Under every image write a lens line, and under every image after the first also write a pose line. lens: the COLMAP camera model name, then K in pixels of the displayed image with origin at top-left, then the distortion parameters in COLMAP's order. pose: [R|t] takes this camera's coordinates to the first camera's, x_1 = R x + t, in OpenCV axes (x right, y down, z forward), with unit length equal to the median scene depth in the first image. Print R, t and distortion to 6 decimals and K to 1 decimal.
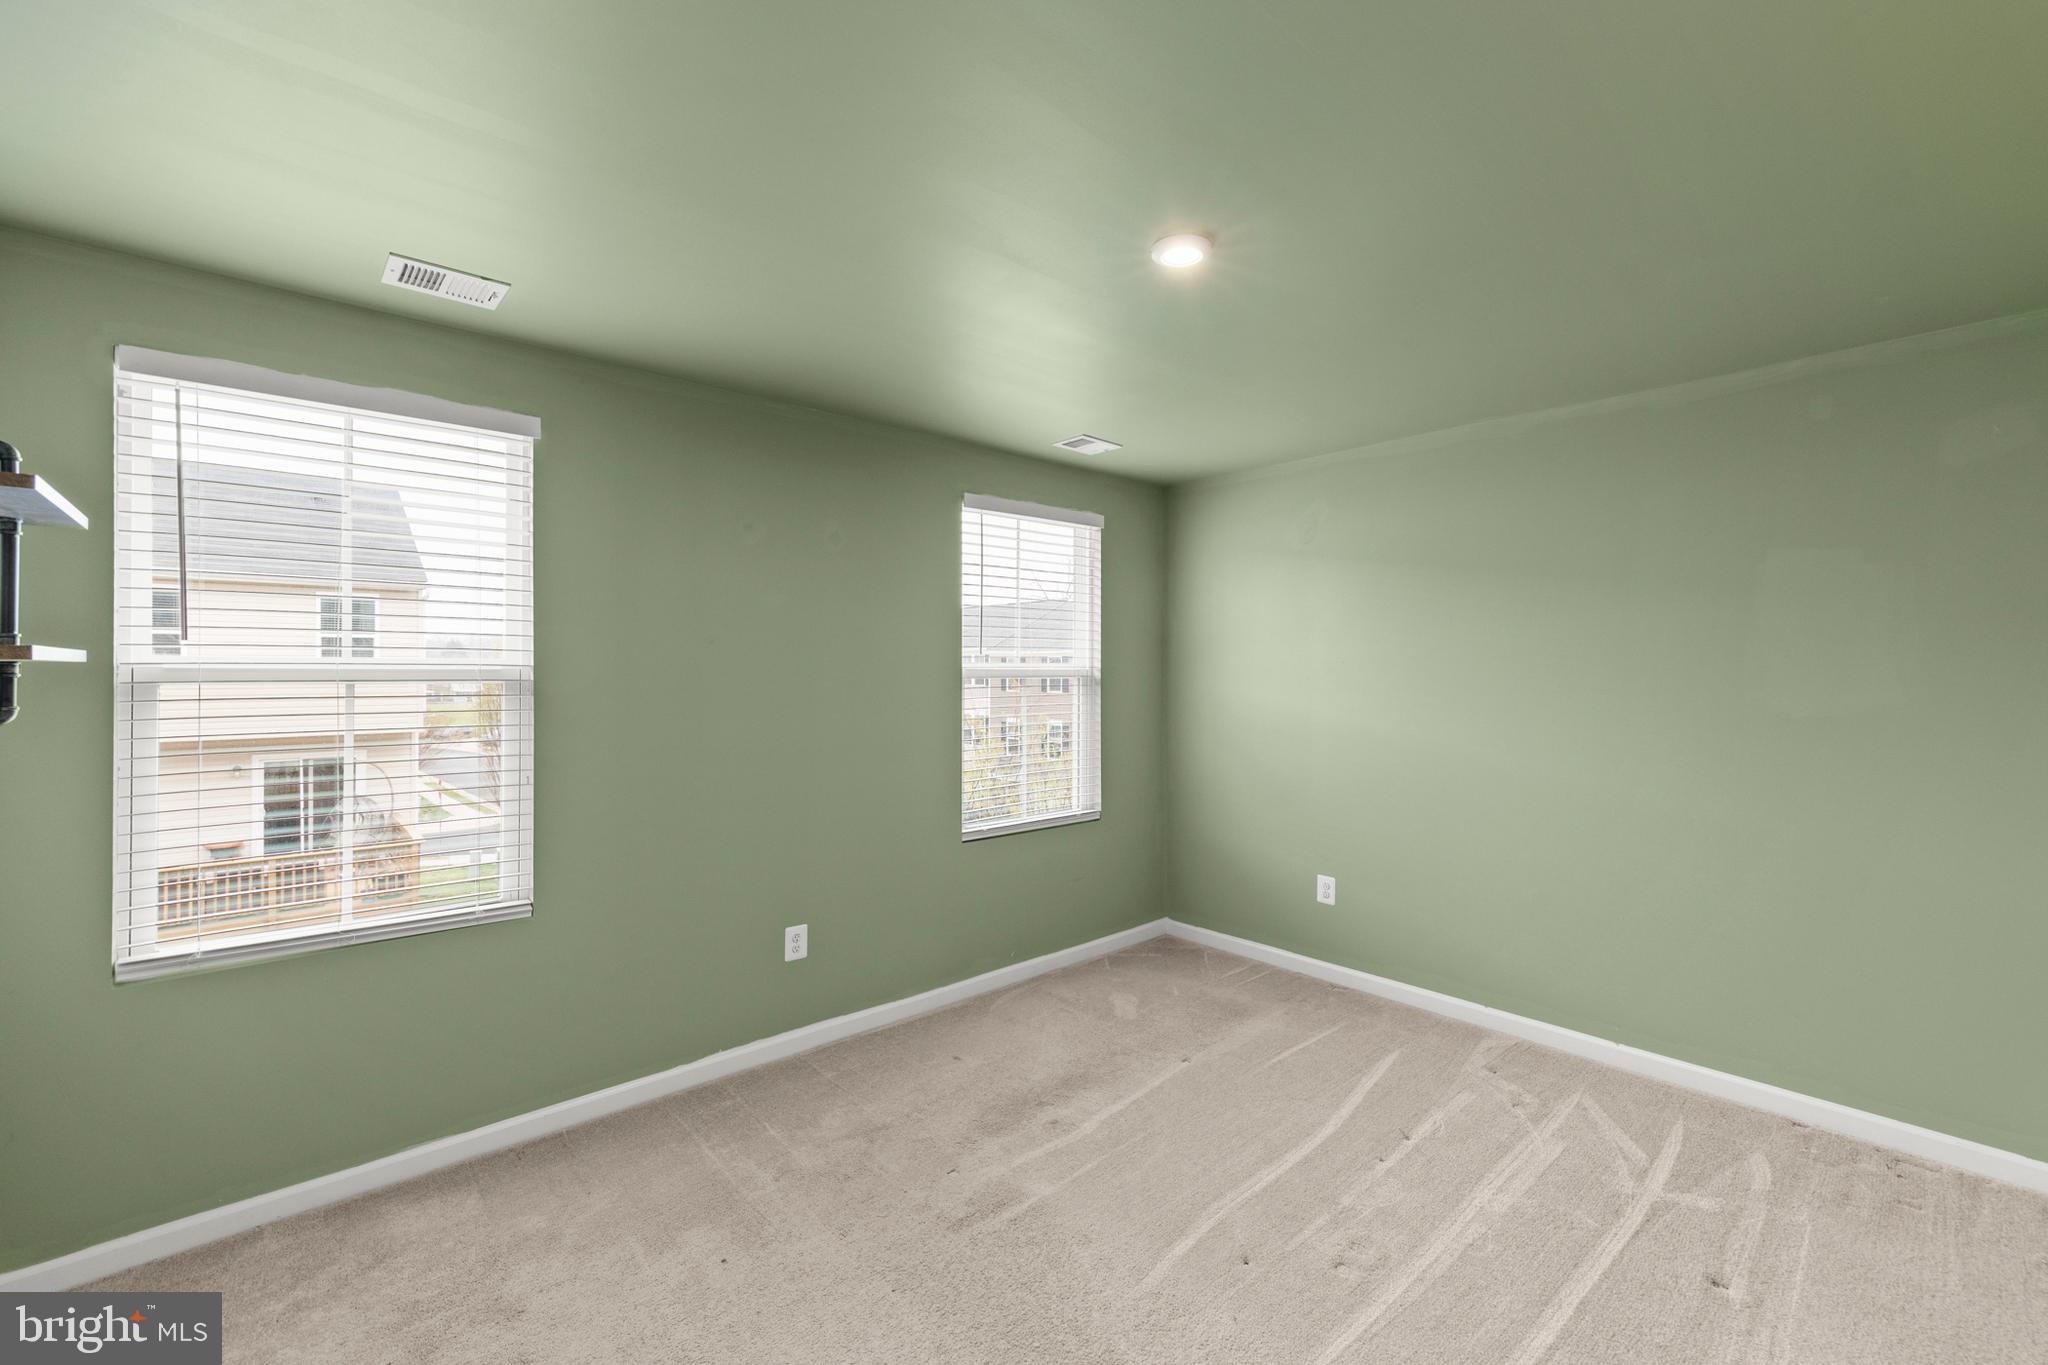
lens RADIAL K [[848.0, 0, 1027.6], [0, 848.0, 669.4], [0, 0, 1]] dist [0.000551, 0.000107]
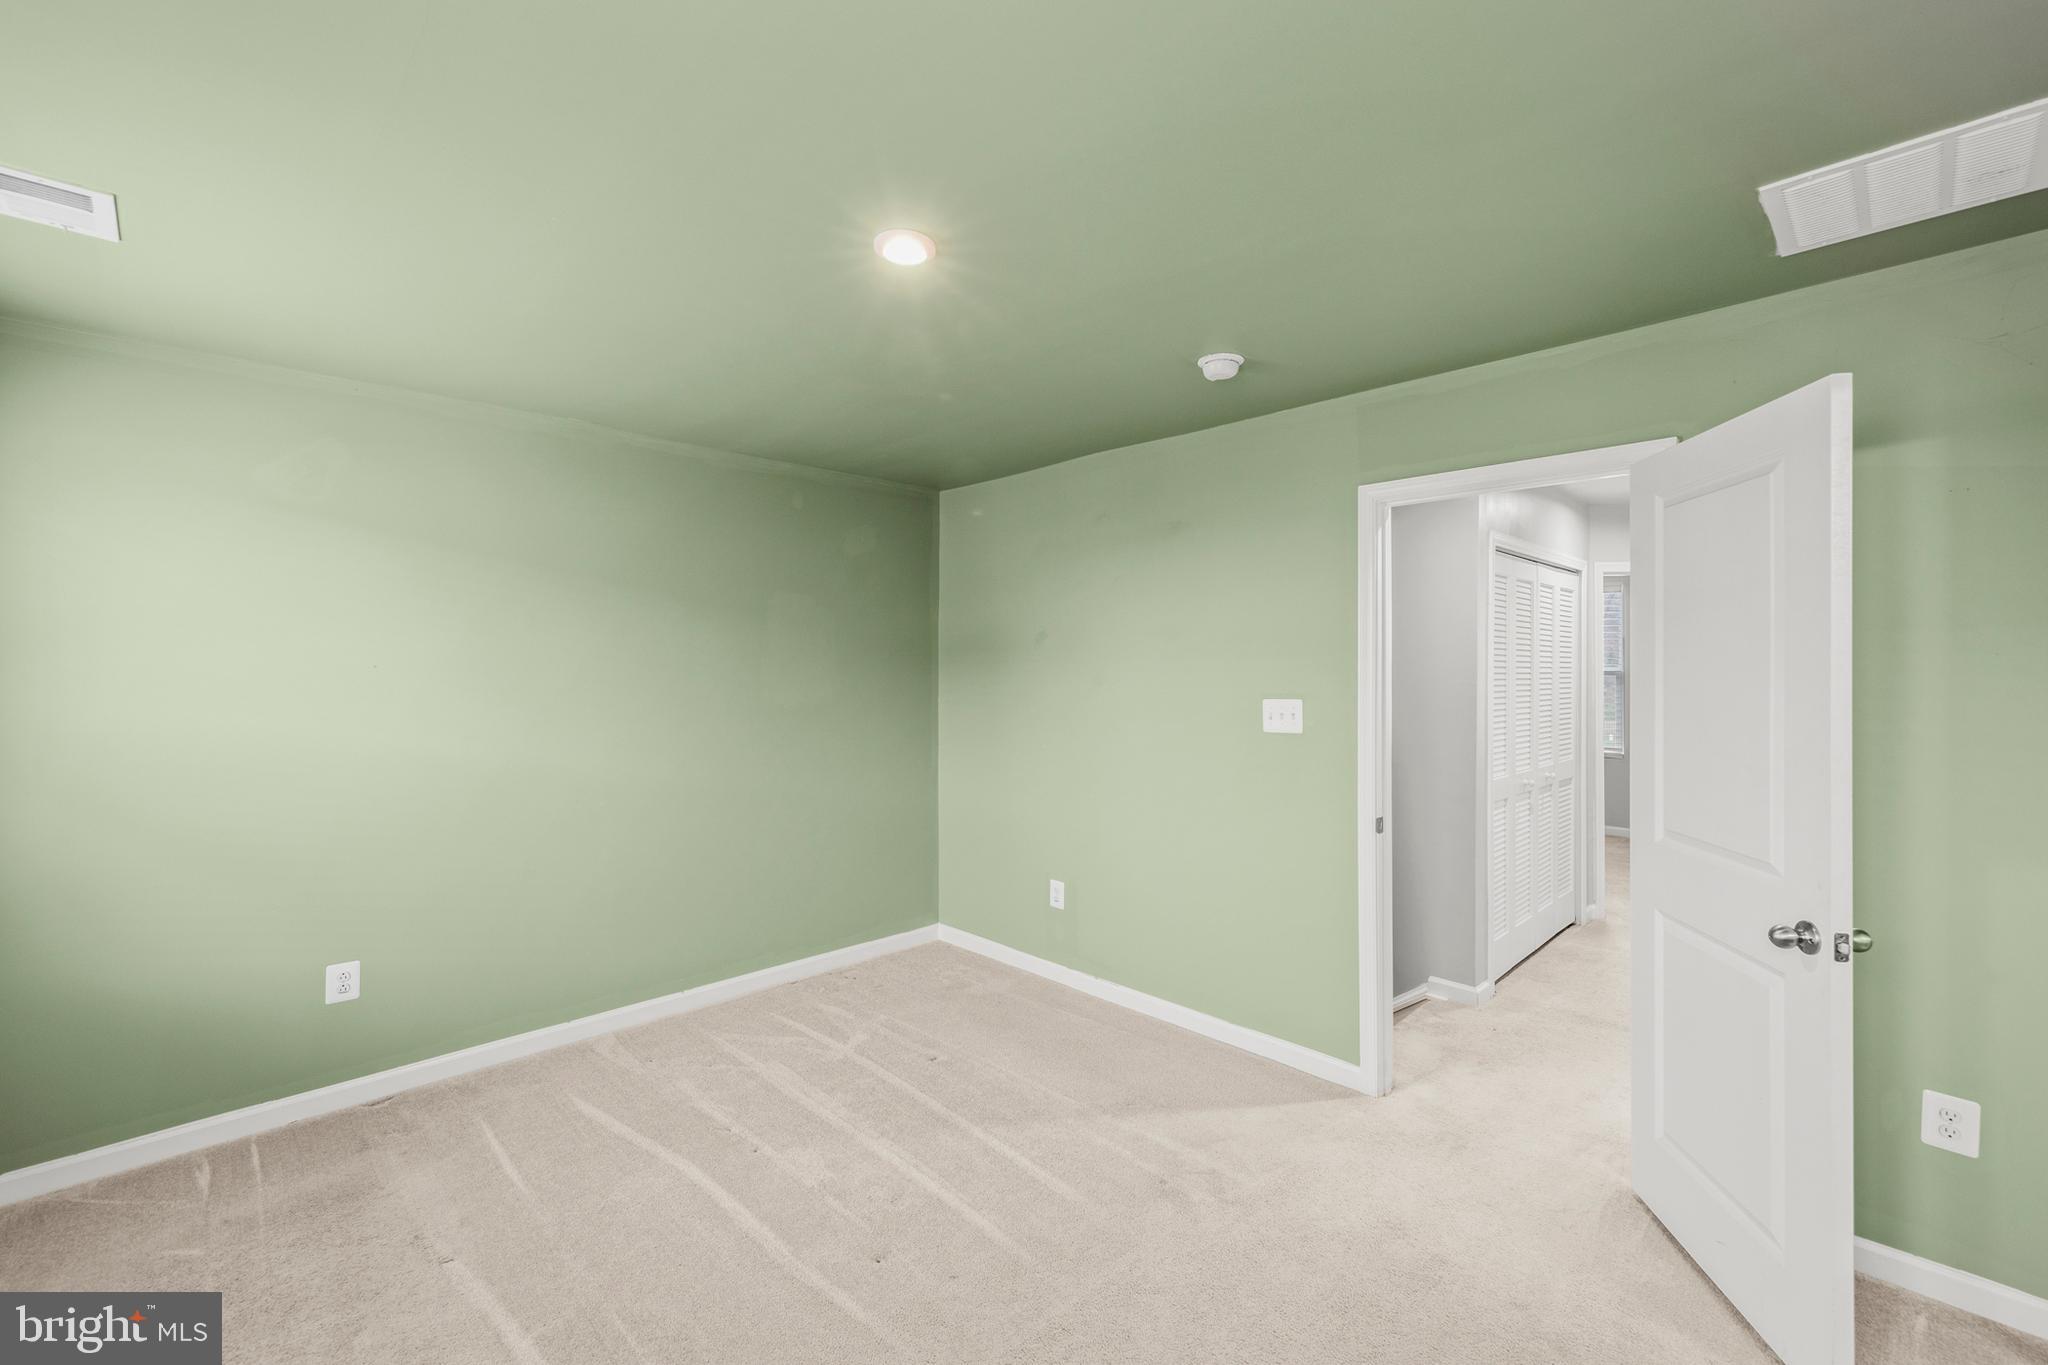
lens RADIAL K [[848.0, 0, 1027.6], [0, 848.0, 669.4], [0, 0, 1]] dist [0.000551, 0.000107]
pose [[-0.044282, -0.001648, 0.999018, -0.581209], [0.002161, 0.999996, 0.001746, -0.010578], [-0.999017, 0.002236, -0.044278, 0.654103]]
